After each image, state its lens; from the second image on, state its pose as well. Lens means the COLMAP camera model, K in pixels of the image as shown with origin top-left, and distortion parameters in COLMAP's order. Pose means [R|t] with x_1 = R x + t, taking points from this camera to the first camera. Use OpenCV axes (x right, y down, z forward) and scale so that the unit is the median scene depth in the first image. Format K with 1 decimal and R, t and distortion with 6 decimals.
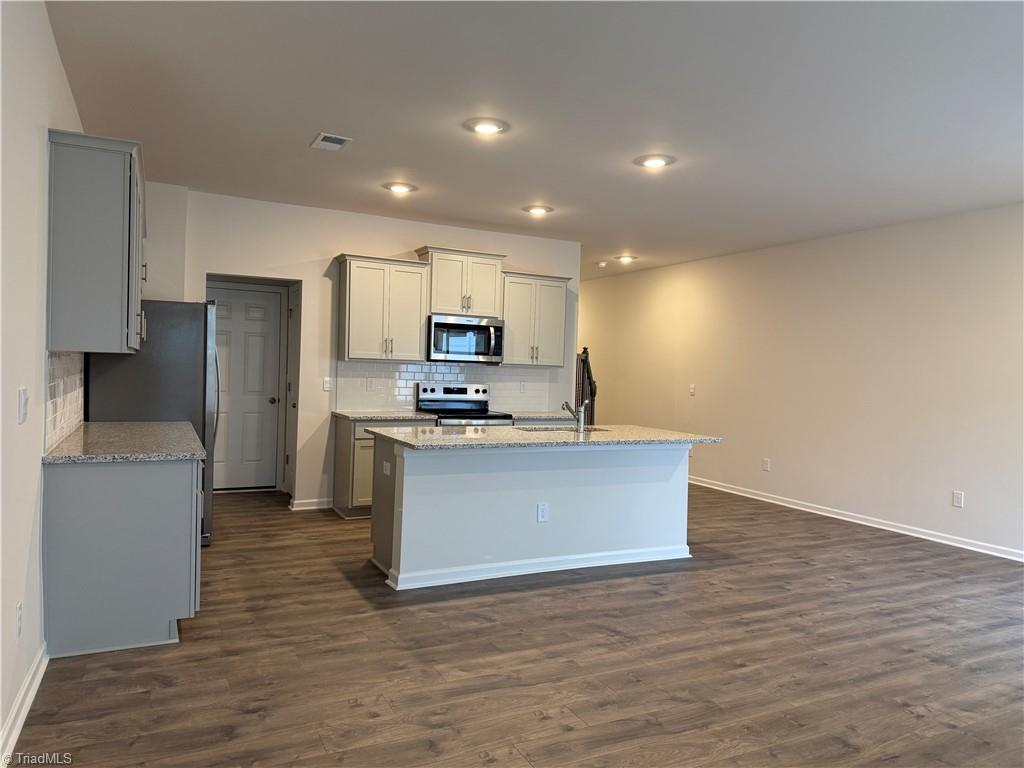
lens RADIAL K [[714.4, 0, 517.7], [0, 714.4, 383.1], [0, 0, 1]] dist [0.066155, -0.078864]
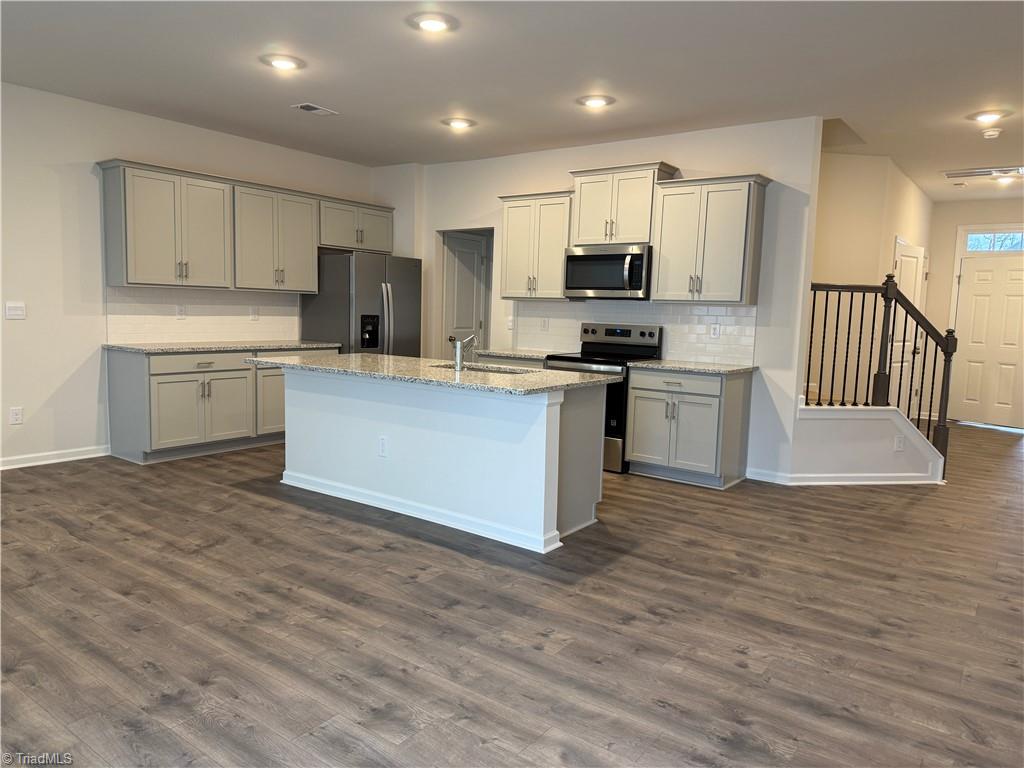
lens RADIAL K [[714.4, 0, 505.0], [0, 714.4, 383.7], [0, 0, 1]] dist [0.066155, -0.078864]
pose [[0.441703, 0.076871, -0.893862, 0.970610], [-0.033709, 0.997041, 0.069087, 0.026367], [0.896528, -0.000385, 0.442987, 0.737535]]
